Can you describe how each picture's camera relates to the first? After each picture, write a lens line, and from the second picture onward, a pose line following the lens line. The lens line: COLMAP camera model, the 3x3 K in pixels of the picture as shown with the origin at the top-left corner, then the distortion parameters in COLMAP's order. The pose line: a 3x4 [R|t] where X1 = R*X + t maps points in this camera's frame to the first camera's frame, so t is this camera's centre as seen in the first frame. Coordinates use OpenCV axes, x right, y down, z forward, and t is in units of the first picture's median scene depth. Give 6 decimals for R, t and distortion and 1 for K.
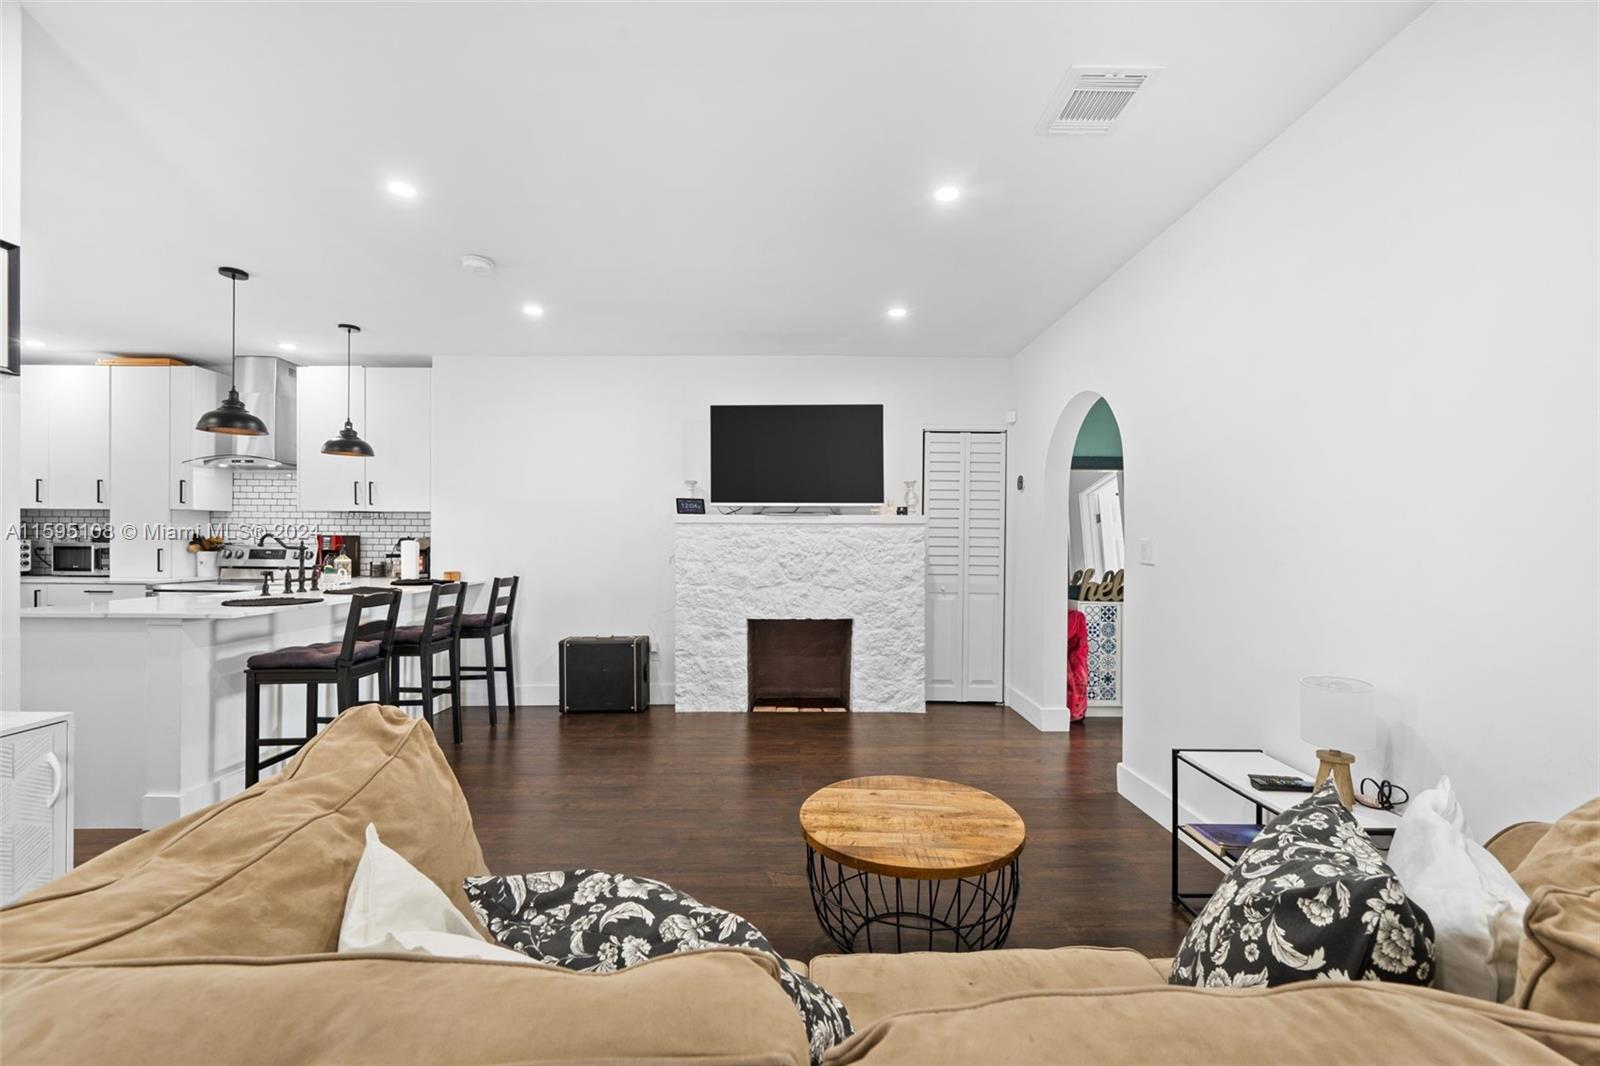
lens RADIAL K [[668.5, 0, 788.7], [0, 668.5, 542.1], [0, 0, 1]] dist [0.003405, 0.000574]
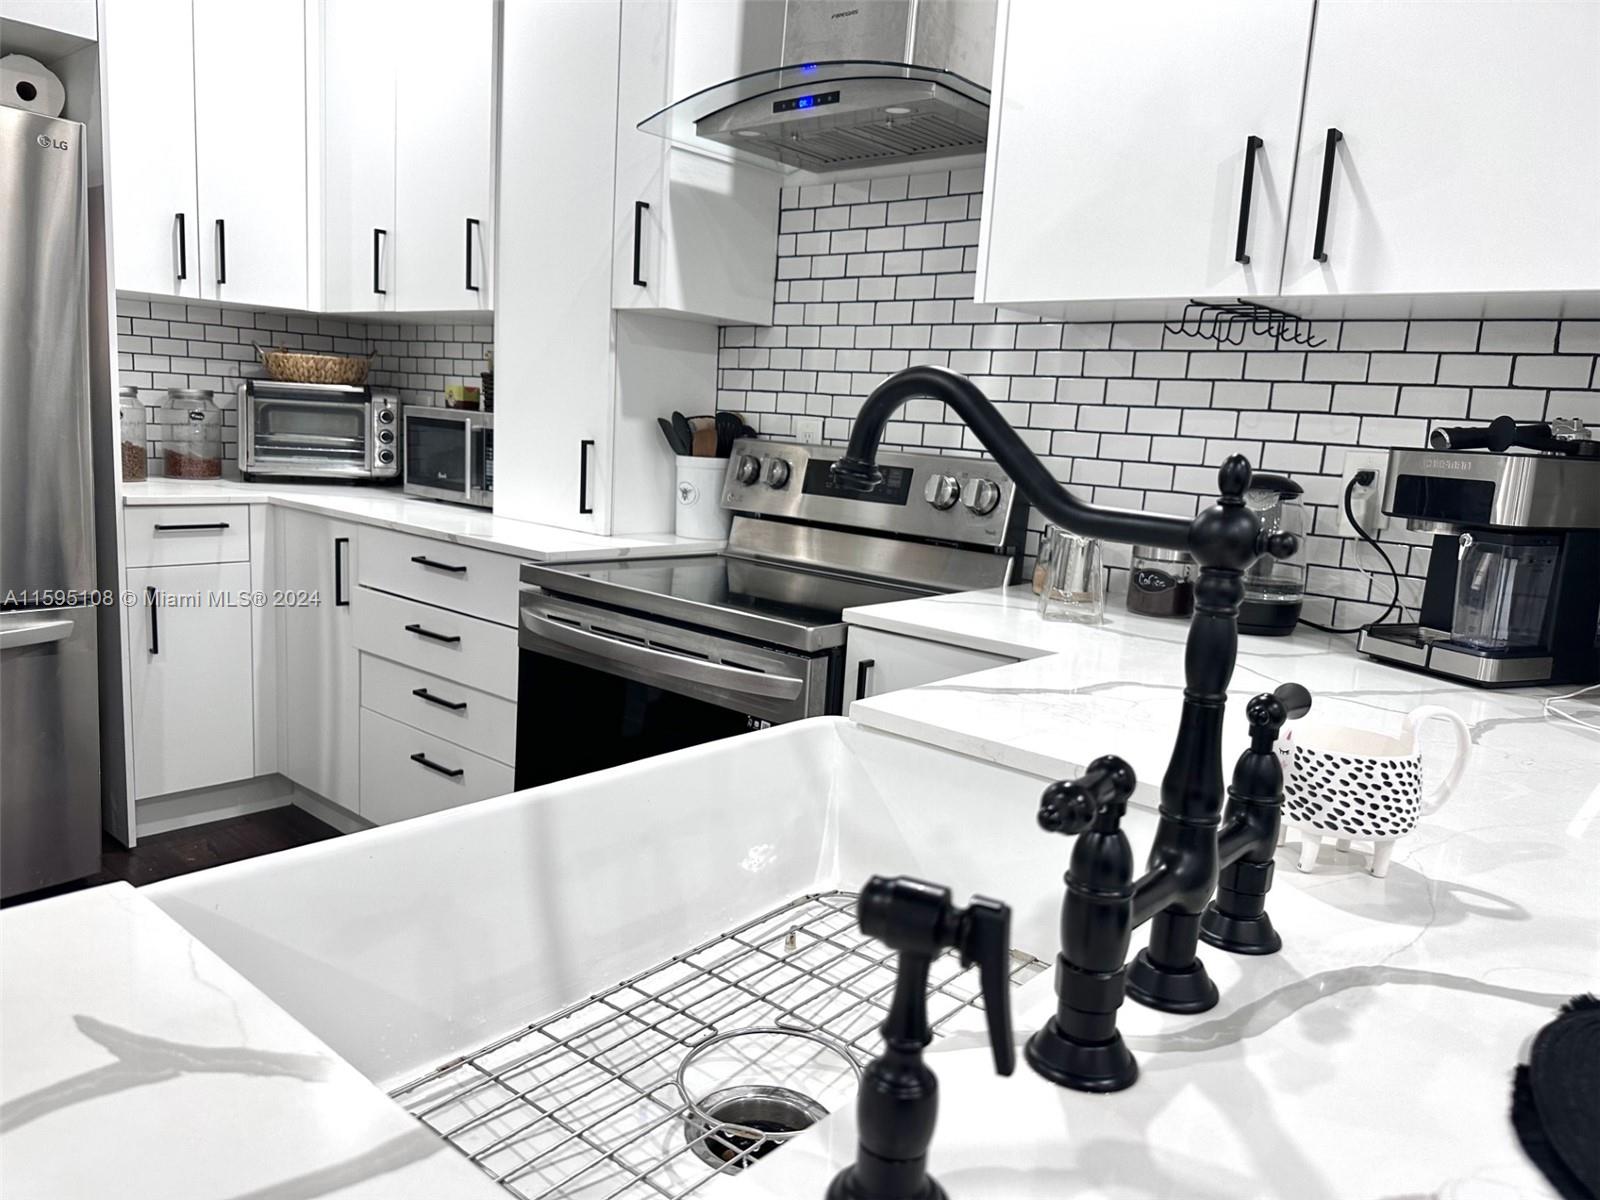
lens RADIAL K [[1118.3, 0, 809.4], [0, 1118.3, 597.8], [0, 0, 1]] dist [0.079566, -0.068869]
pose [[0.771730, 0.140047, -0.620339, -0.549174], [-0.058443, 0.986941, 0.150105, -0.002029], [0.633259, -0.079586, 0.769837, 0.690210]]
